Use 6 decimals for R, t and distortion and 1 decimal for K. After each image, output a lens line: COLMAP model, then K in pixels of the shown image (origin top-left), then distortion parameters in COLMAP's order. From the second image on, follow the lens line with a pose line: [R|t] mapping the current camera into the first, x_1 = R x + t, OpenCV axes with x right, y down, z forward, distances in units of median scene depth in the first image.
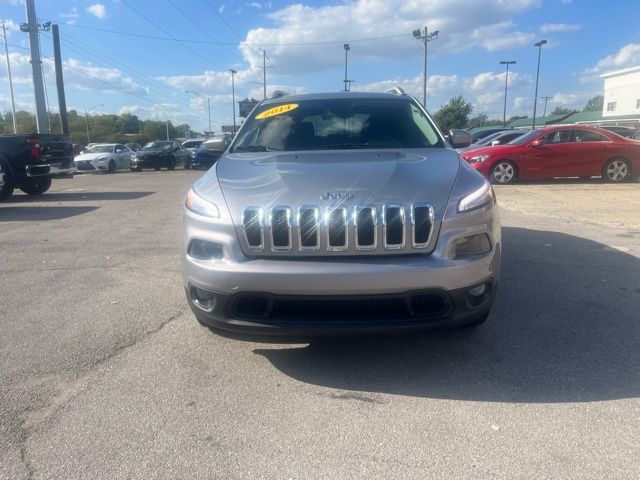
lens RADIAL K [[489.3, 0, 322.2], [0, 489.3, 237.8], [0, 0, 1]] dist [0.044861, -0.046362]
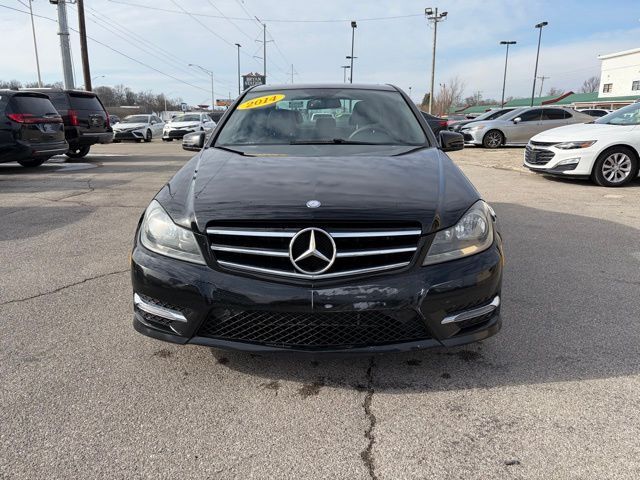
lens RADIAL K [[489.3, 0, 318.1], [0, 489.3, 237.5], [0, 0, 1]] dist [0.044861, -0.046362]
pose [[0.999776, 0.017206, 0.012309, -0.055862], [-0.017744, 0.998827, 0.045046, 0.020333], [-0.011519, -0.045255, 0.998909, -0.081924]]
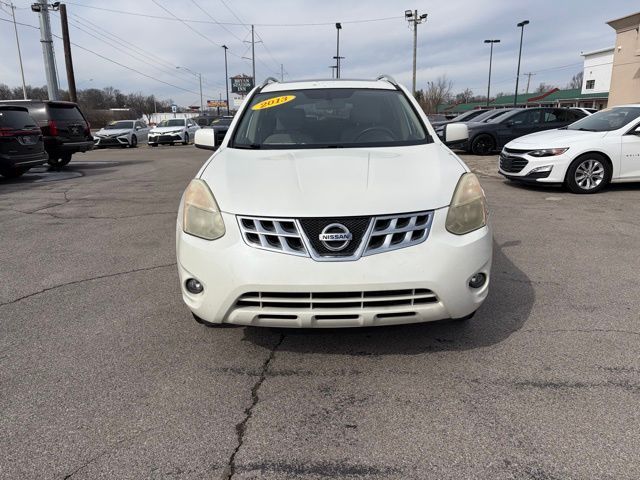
lens RADIAL K [[489.3, 0, 321.1], [0, 489.3, 239.3], [0, 0, 1]] dist [0.044861, -0.046362]
pose [[0.999585, -0.003363, 0.028605, -0.033360], [0.001904, 0.998703, 0.050877, 0.015226], [-0.028739, -0.050801, 0.998295, -0.103720]]
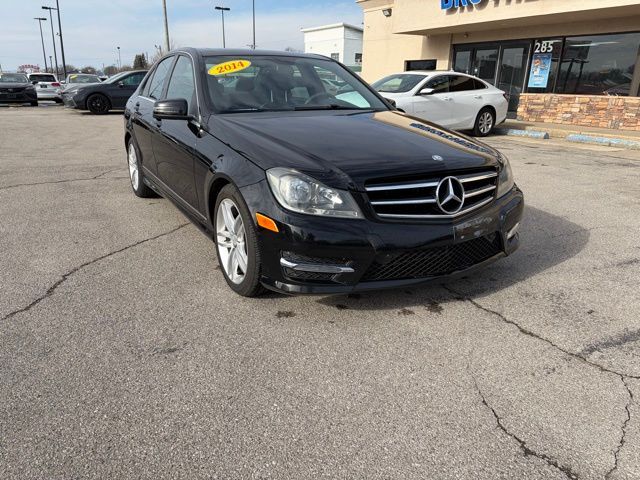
lens RADIAL K [[489.3, 0, 319.7], [0, 489.3, 242.3], [0, 0, 1]] dist [0.044861, -0.046362]
pose [[0.844428, -0.133169, 0.518852, -0.138865], [0.072679, 0.988131, 0.135331, 0.020081], [-0.530715, -0.076568, 0.844084, -0.073113]]
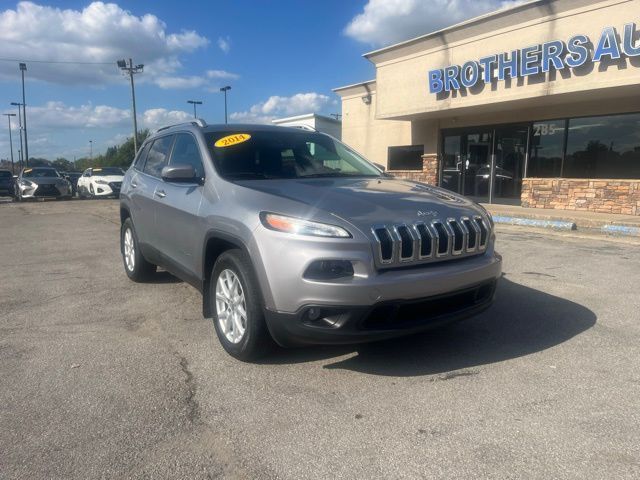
lens RADIAL K [[489.3, 0, 318.9], [0, 489.3, 234.2], [0, 0, 1]] dist [0.044861, -0.046362]
pose [[0.811199, -0.060688, 0.581612, -0.098326], [0.103005, 0.993878, -0.039960, -0.001538], [-0.575626, 0.092324, 0.812484, 0.017300]]
